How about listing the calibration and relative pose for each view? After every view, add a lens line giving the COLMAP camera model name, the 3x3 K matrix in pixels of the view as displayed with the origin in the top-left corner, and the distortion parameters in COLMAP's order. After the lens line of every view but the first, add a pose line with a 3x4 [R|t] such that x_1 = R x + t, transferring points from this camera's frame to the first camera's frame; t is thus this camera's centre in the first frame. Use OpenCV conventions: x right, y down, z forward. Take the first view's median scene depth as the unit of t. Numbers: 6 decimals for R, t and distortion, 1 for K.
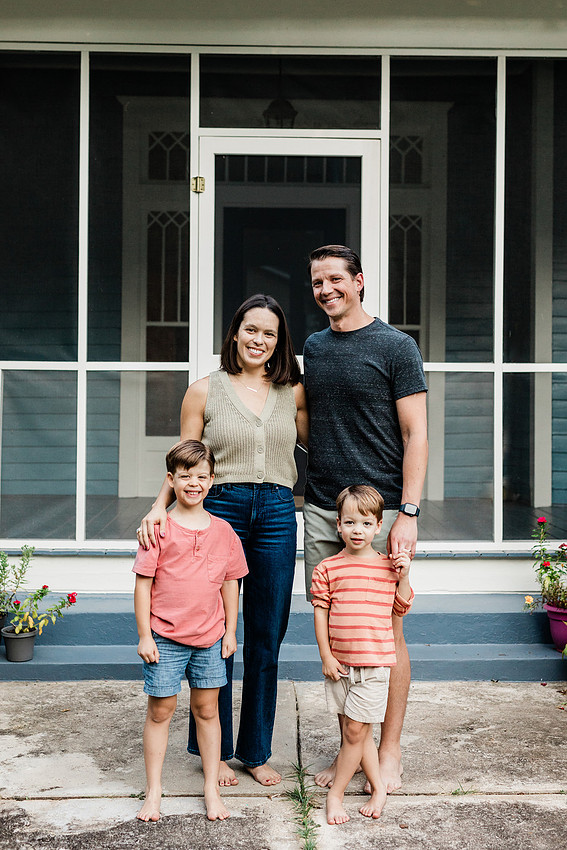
lens RADIAL K [[1577.4, 0, 311.9], [0, 1577.4, 384.2], [0, 0, 1]] dist [0.032406, 0.000000]
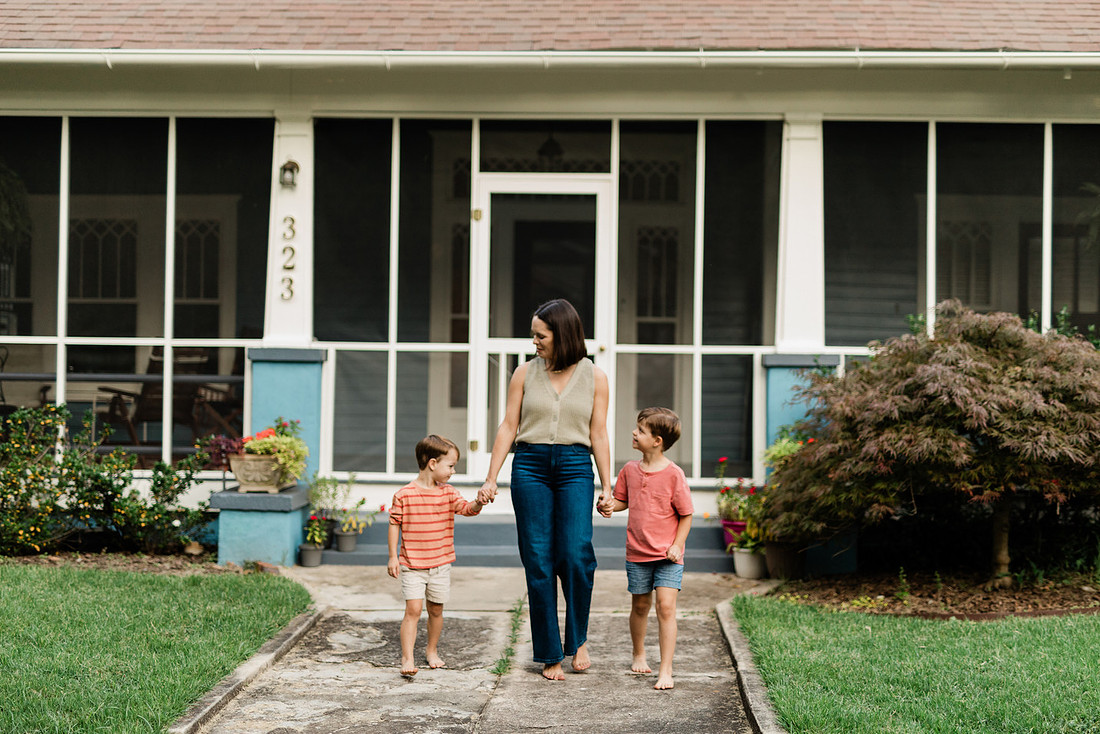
lens RADIAL K [[2041.3, 0, 555.7], [0, 2041.3, 405.0], [0, 0, 1]] dist [0.032406, 0.000000]
pose [[0.996490, 0.007200, -0.083407, 0.145205], [-0.006772, 0.999962, 0.005416, 0.028656], [0.083442, -0.004833, 0.996501, -0.762019]]
